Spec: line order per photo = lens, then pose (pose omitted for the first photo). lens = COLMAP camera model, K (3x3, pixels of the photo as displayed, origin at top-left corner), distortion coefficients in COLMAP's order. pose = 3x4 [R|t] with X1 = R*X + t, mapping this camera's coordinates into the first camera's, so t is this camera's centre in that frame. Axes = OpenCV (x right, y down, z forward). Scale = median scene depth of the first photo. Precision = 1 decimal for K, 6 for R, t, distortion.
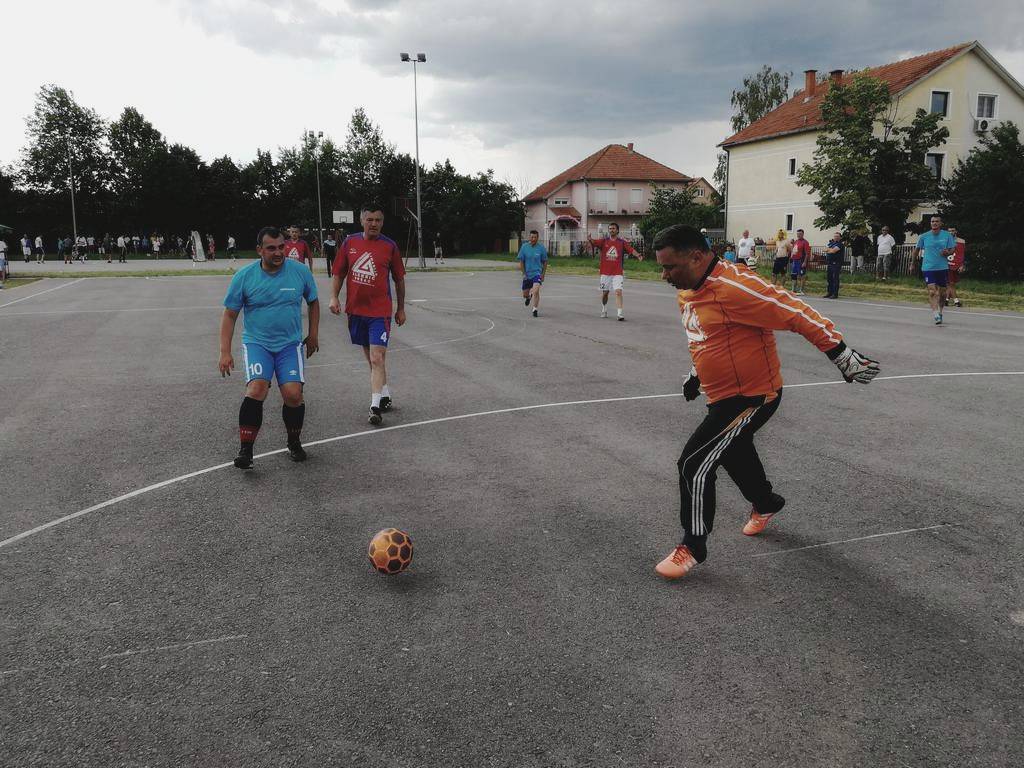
lens RADIAL K [[819.7, 0, 470.5], [0, 819.7, 386.4], [0, 0, 1]] dist [0.003621, -0.038480]
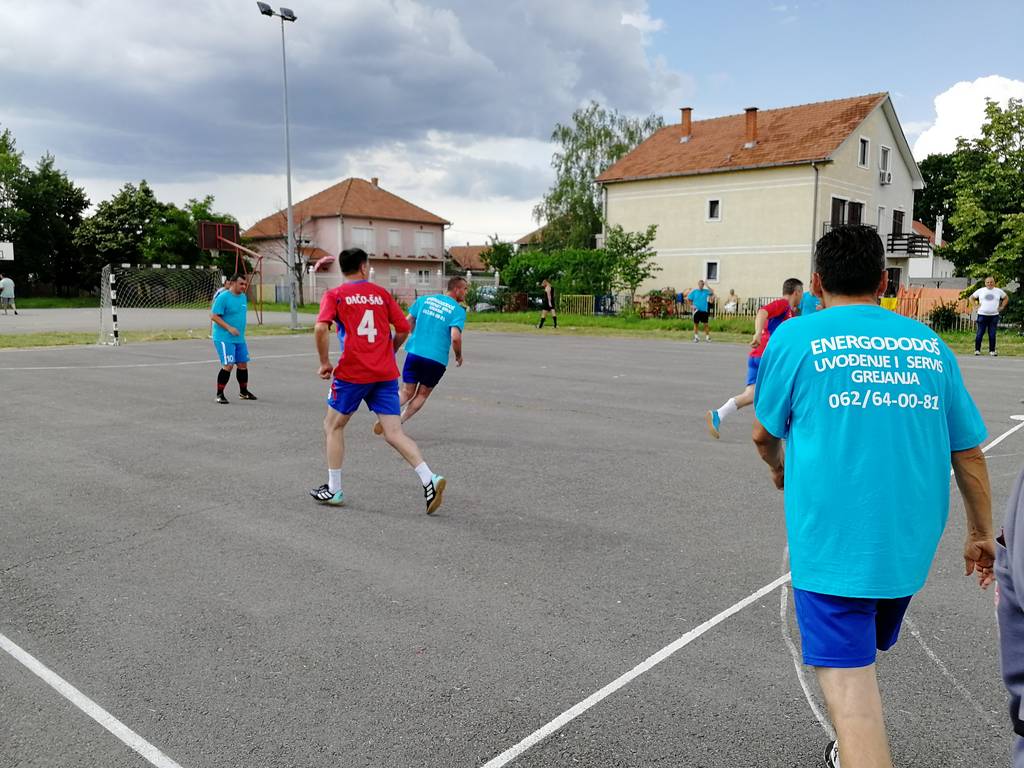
lens RADIAL K [[818.4, 0, 473.5], [0, 818.4, 382.5], [0, 0, 1]] dist [-0.007348, -0.016859]
pose [[0.858425, -0.041880, 0.511227, -0.176003], [0.074887, 0.996215, -0.044135, -0.035513], [-0.507443, 0.076171, 0.858312, 0.226513]]
